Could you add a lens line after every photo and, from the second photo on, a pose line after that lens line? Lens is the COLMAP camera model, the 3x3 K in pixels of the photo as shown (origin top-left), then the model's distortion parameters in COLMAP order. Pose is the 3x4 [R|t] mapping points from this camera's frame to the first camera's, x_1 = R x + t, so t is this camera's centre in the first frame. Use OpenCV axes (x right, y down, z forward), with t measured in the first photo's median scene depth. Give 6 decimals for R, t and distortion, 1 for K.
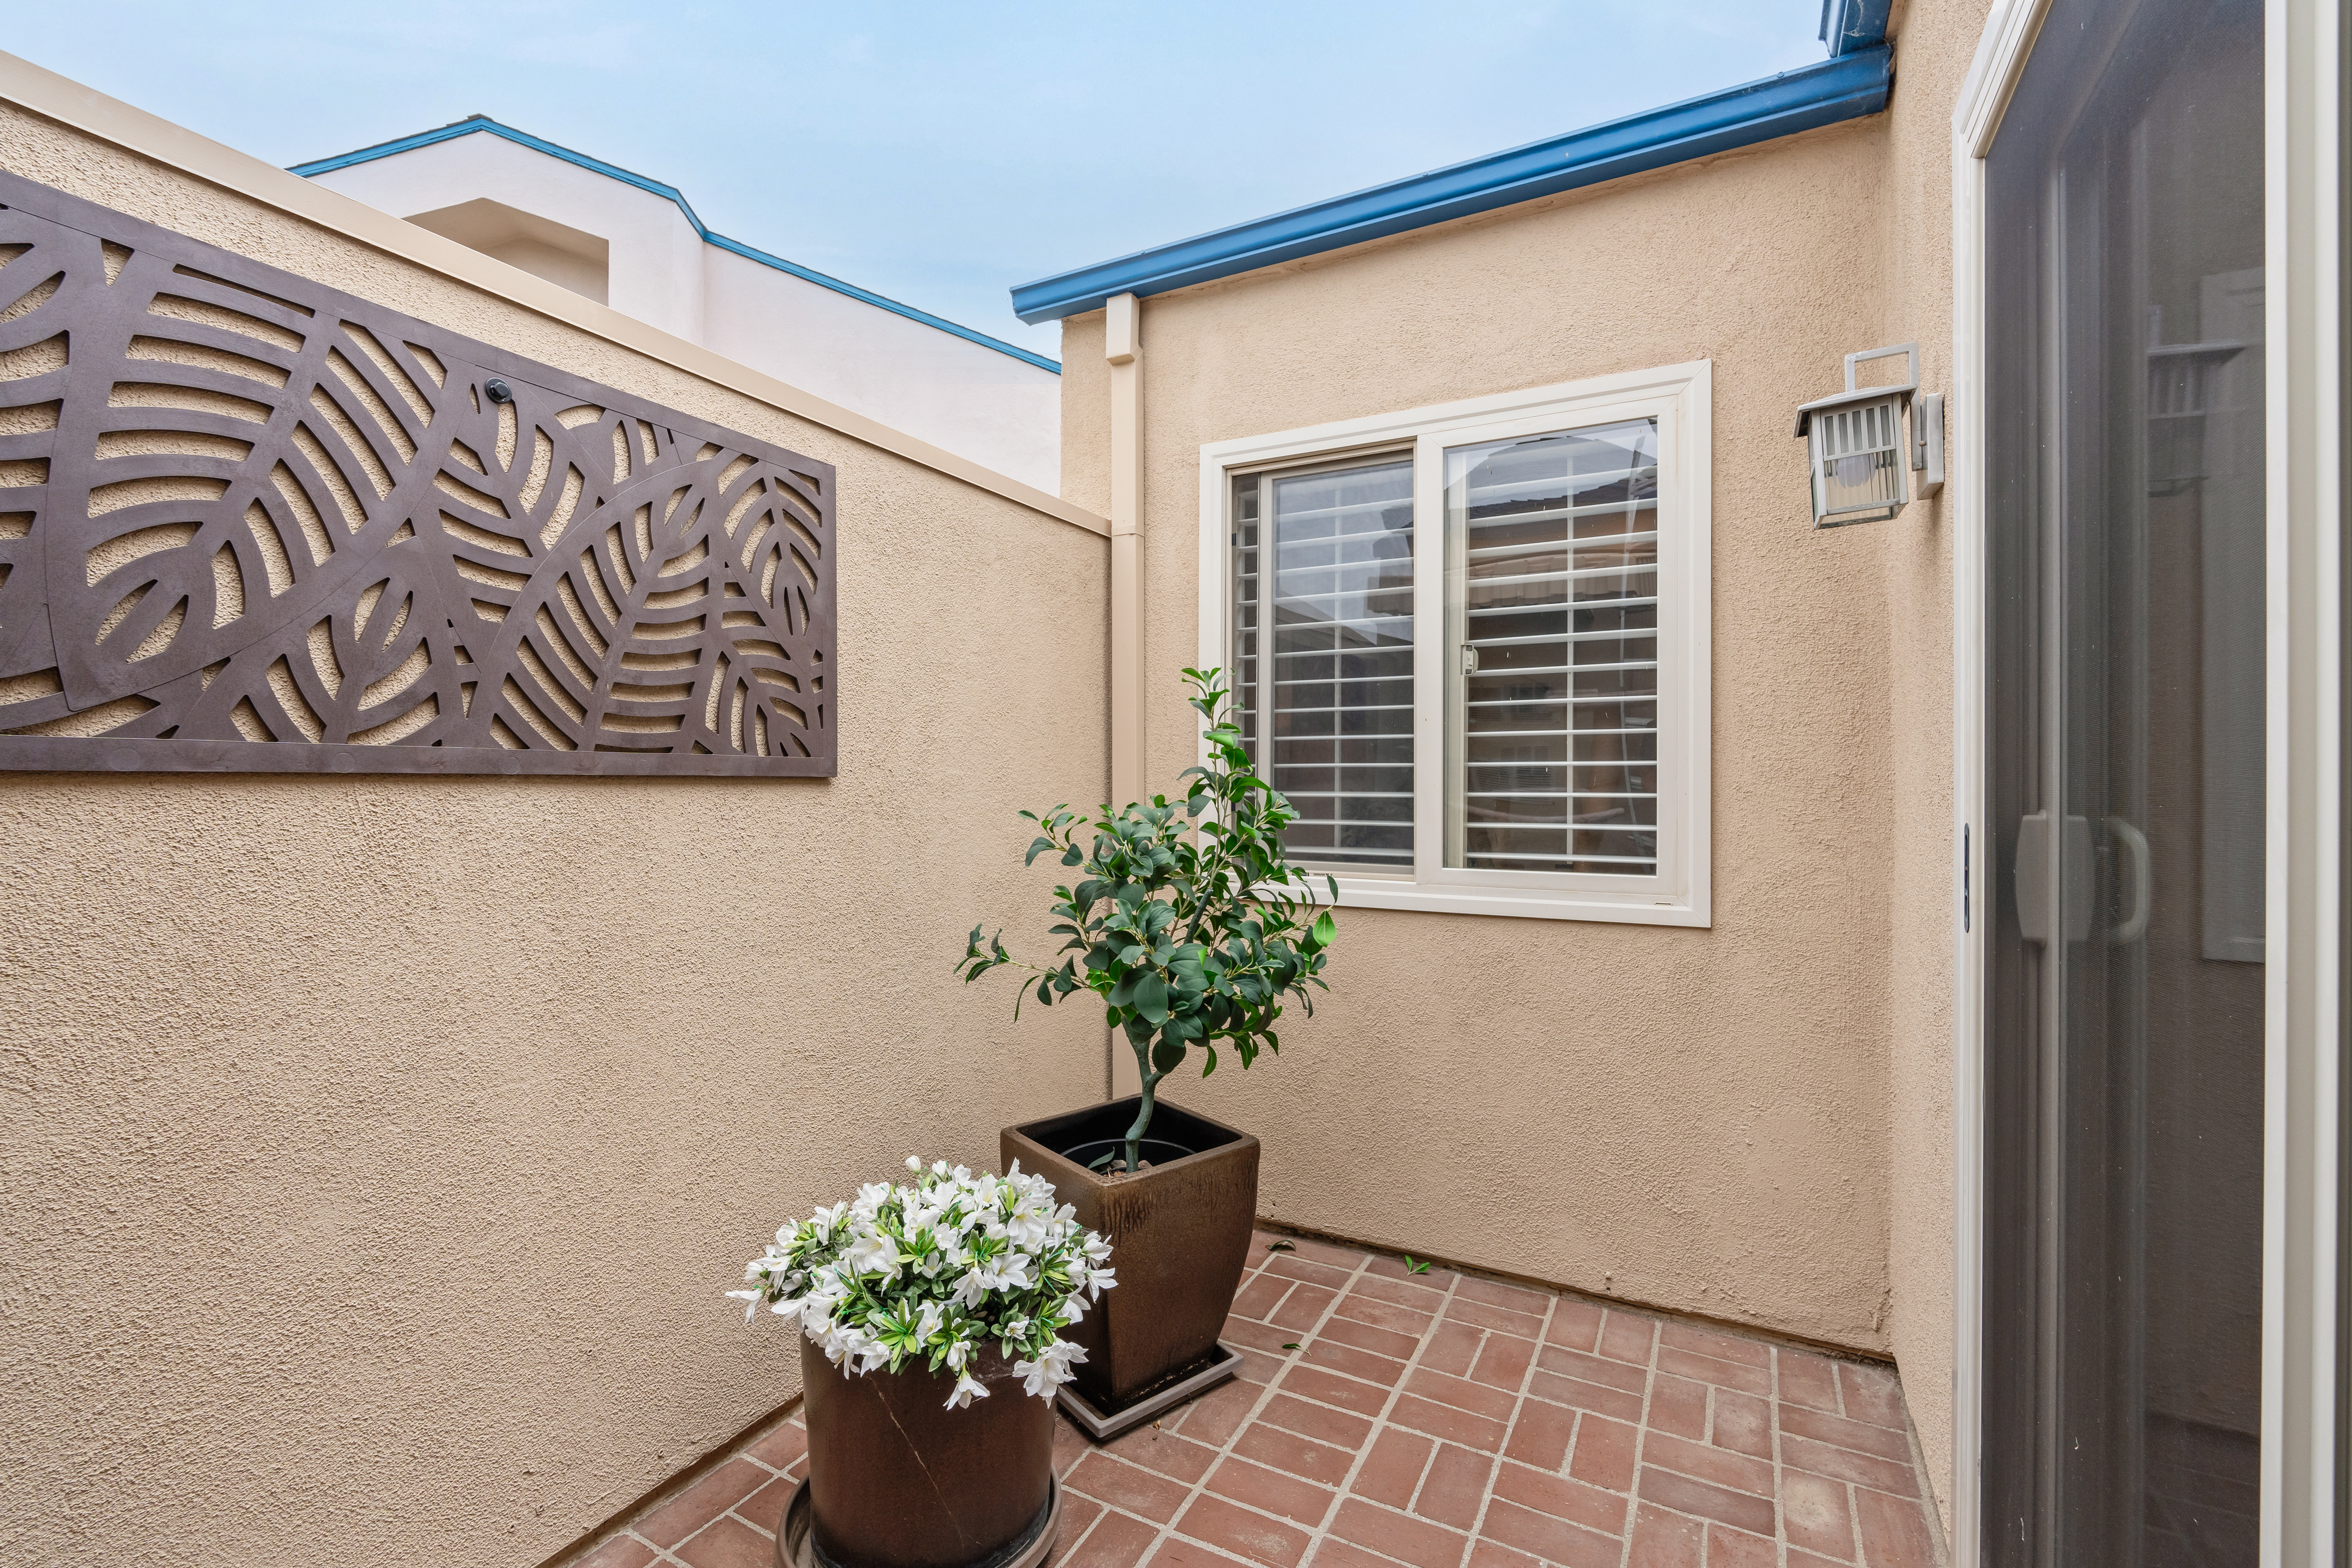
lens RADIAL K [[1033.6, 0, 1176.0], [0, 1033.6, 784.0], [0, 0, 1]] dist [0.001401, 0.000126]
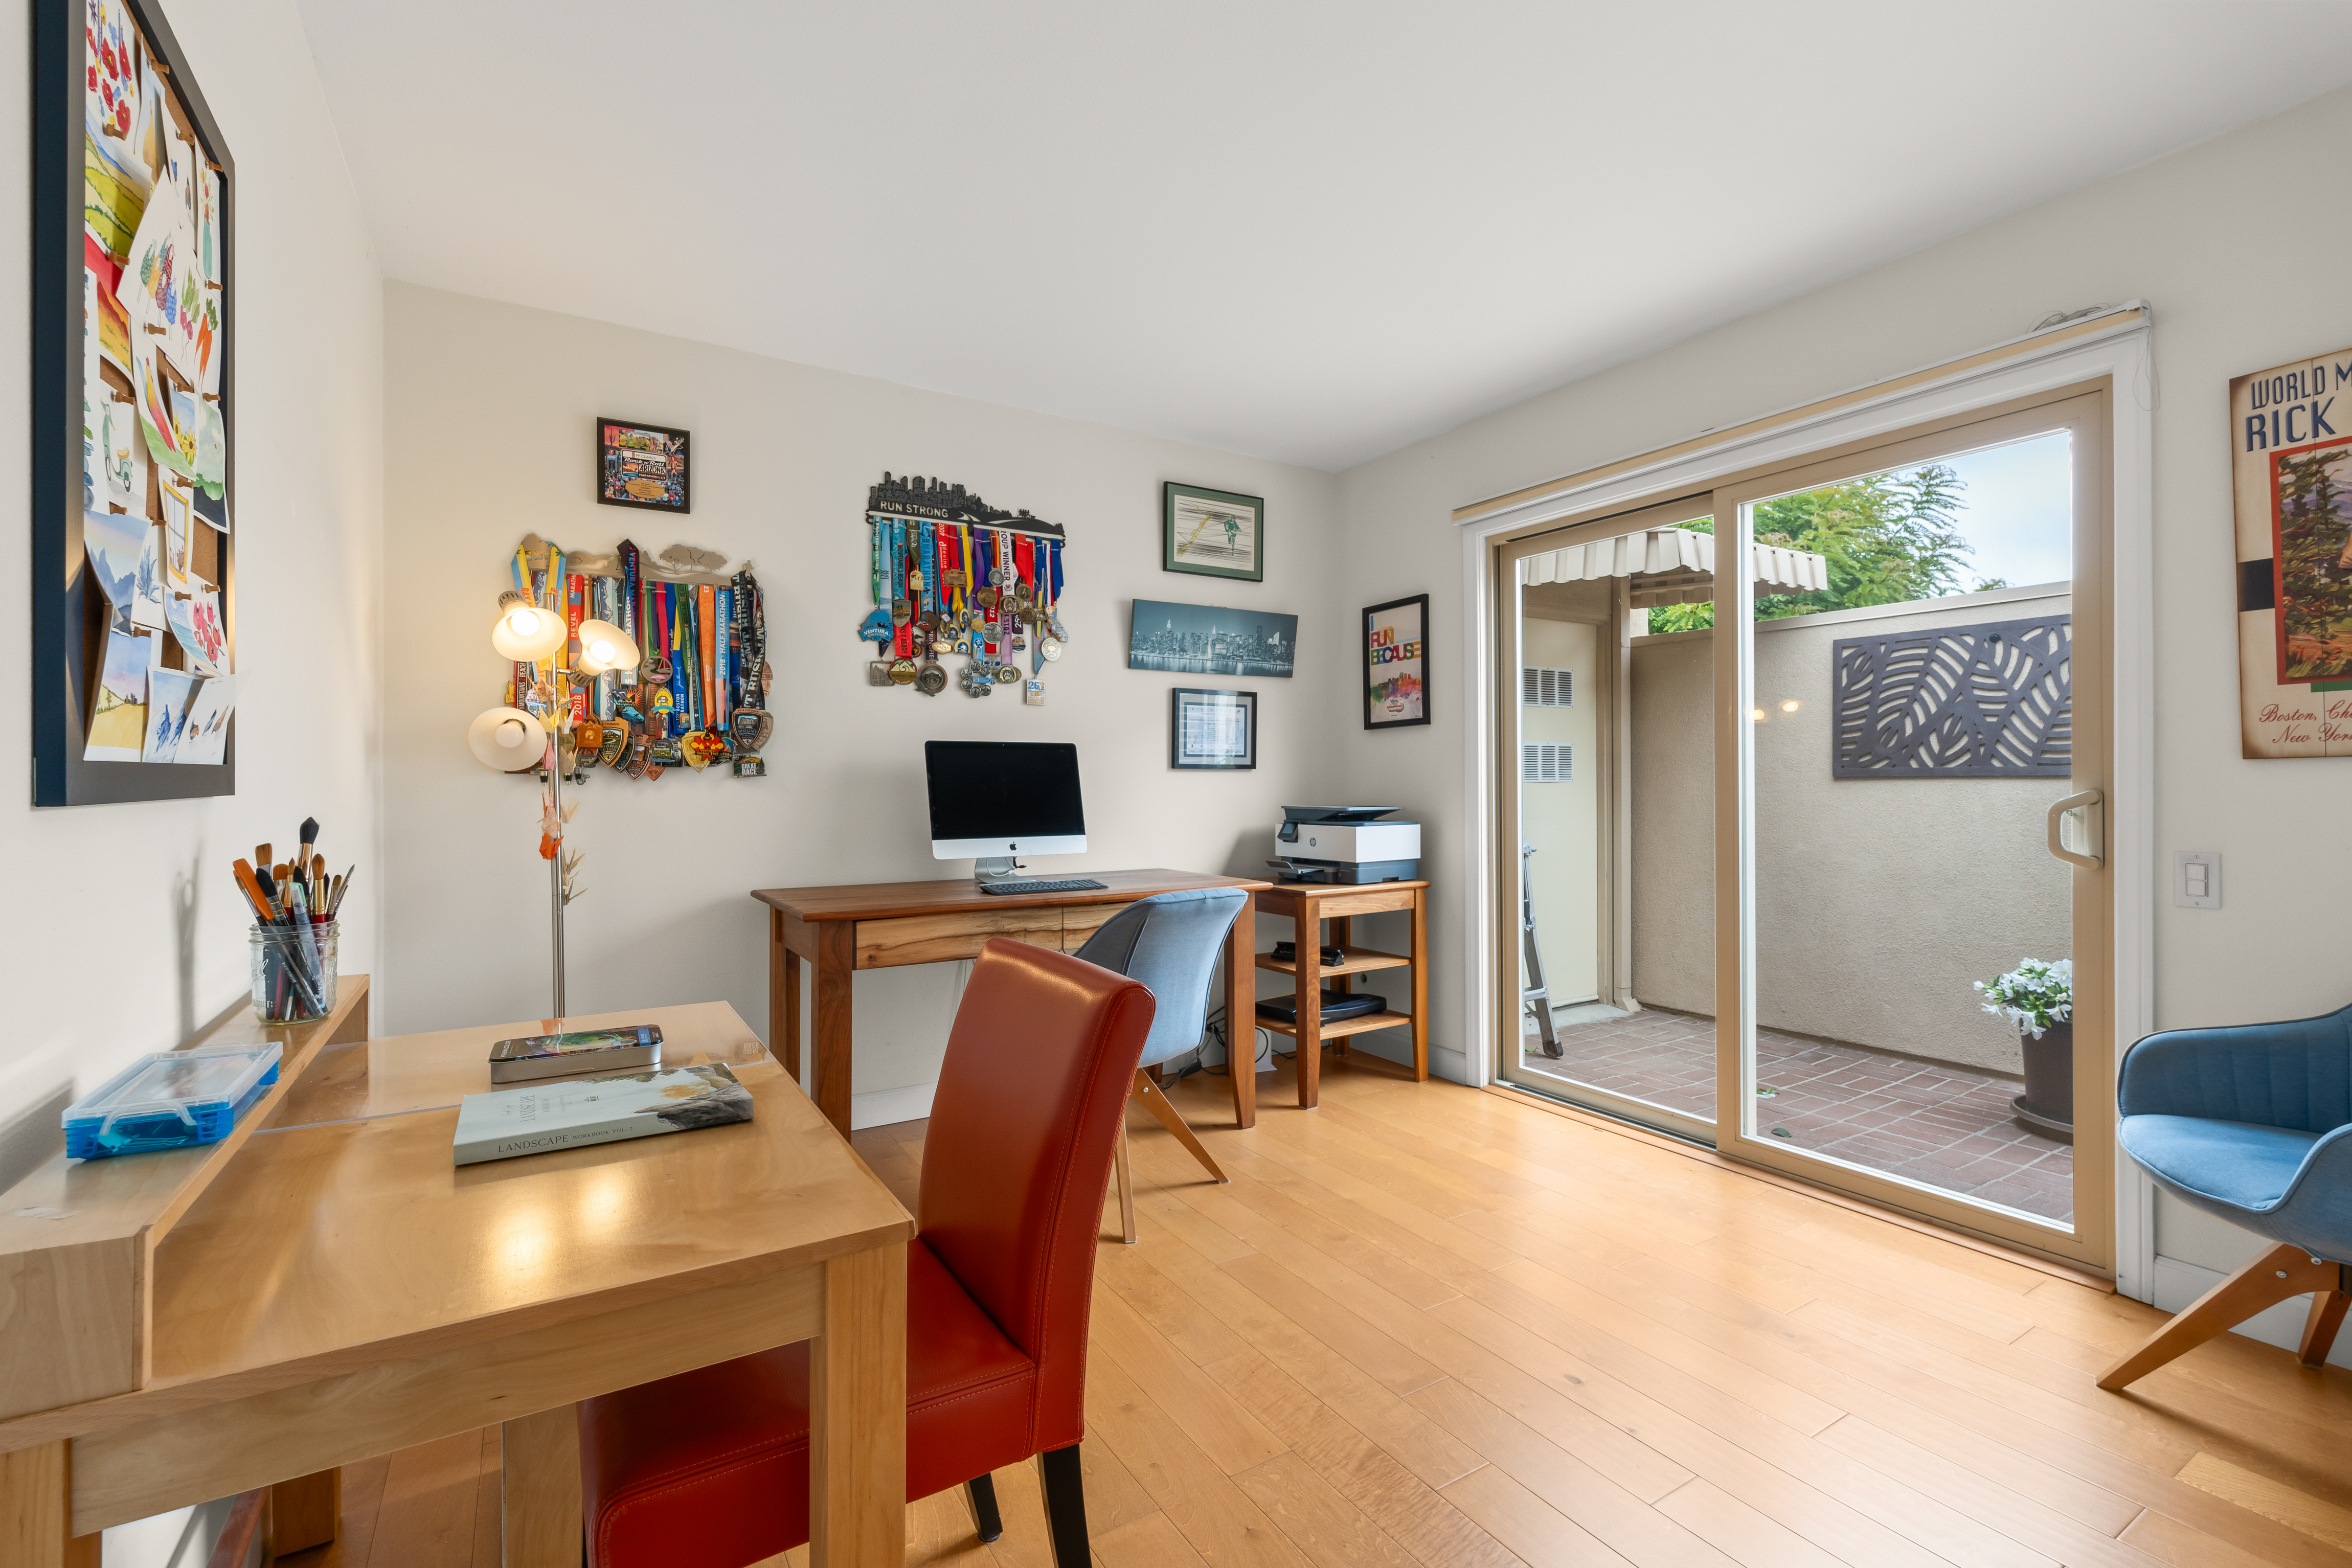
lens RADIAL K [[1031.4, 0, 1175.7], [0, 1031.4, 778.1], [0, 0, 1]] dist [-0.002879, 0.000038]
pose [[-0.499002, -0.002992, -0.866596, 2.868985], [0.003532, 0.999979, -0.005486, 0.005984], [0.866593, -0.005798, -0.498981, 0.479585]]
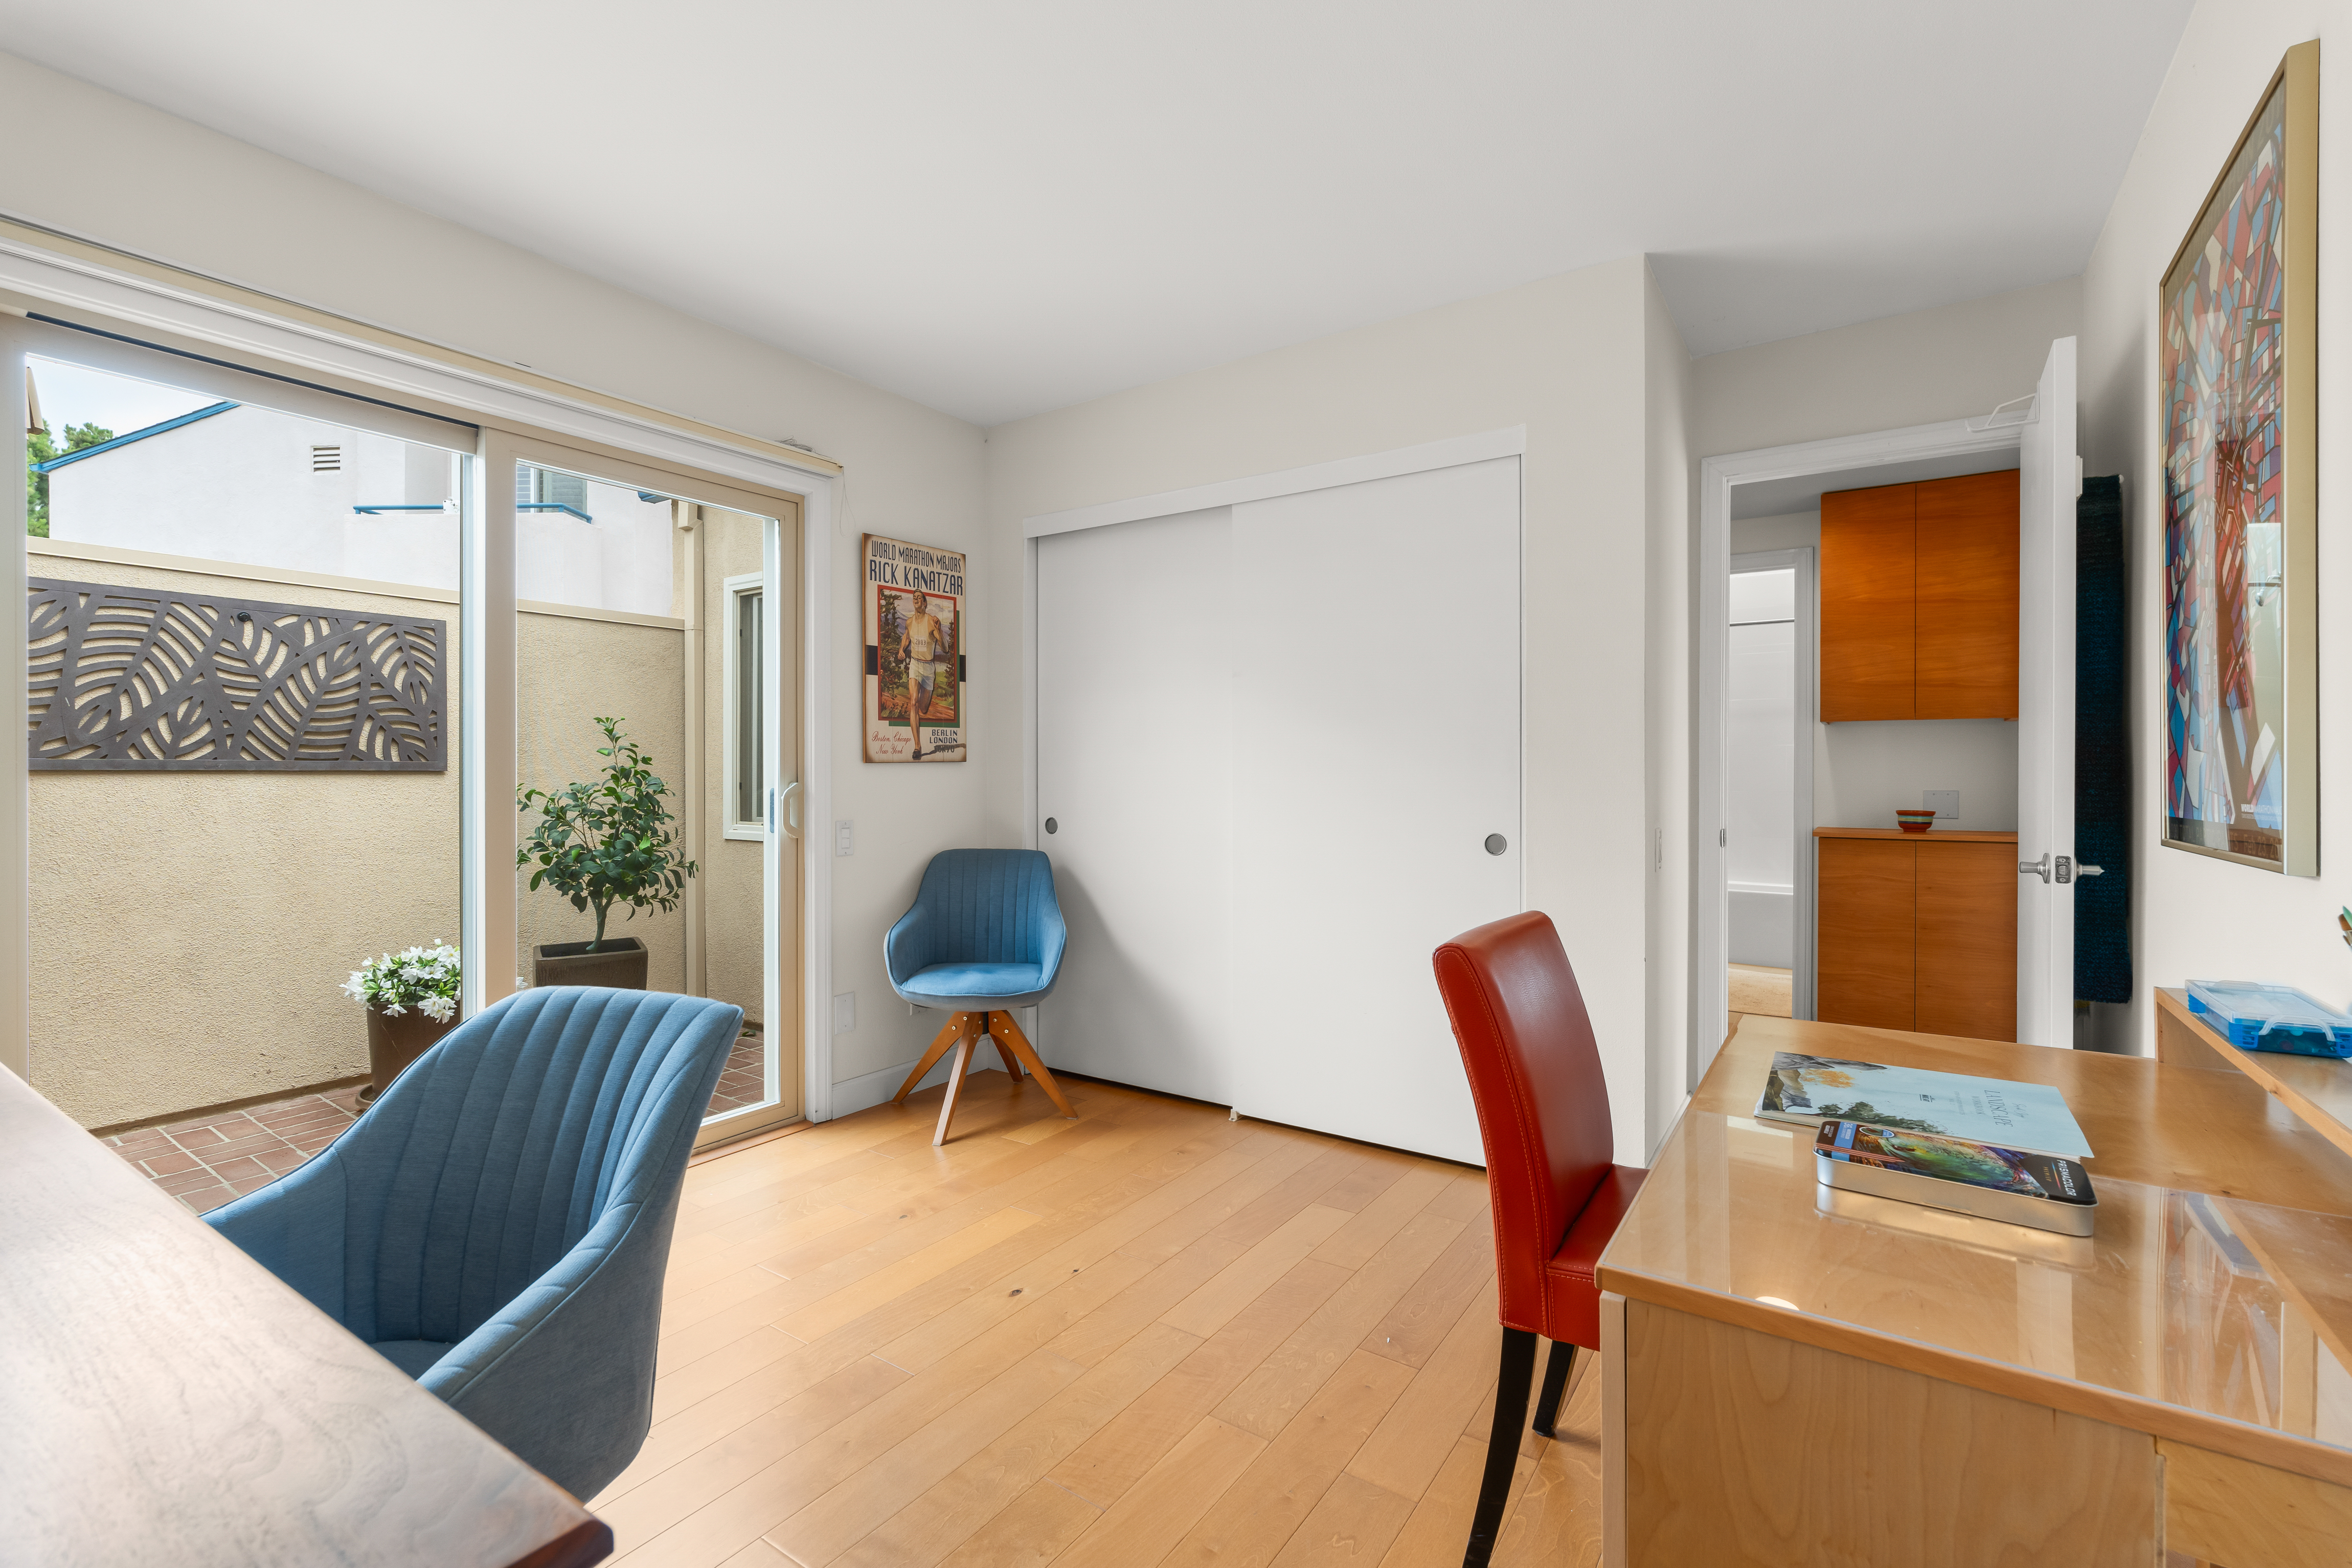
lens RADIAL K [[1031.4, 0, 1175.7], [0, 1031.4, 778.1], [0, 0, 1]] dist [-0.002879, 0.000038]
pose [[0.994788, -0.001529, -0.101953, 1.851678], [0.002055, 0.999985, 0.005055, 0.002017], [0.101944, -0.005238, 0.994776, -1.253859]]
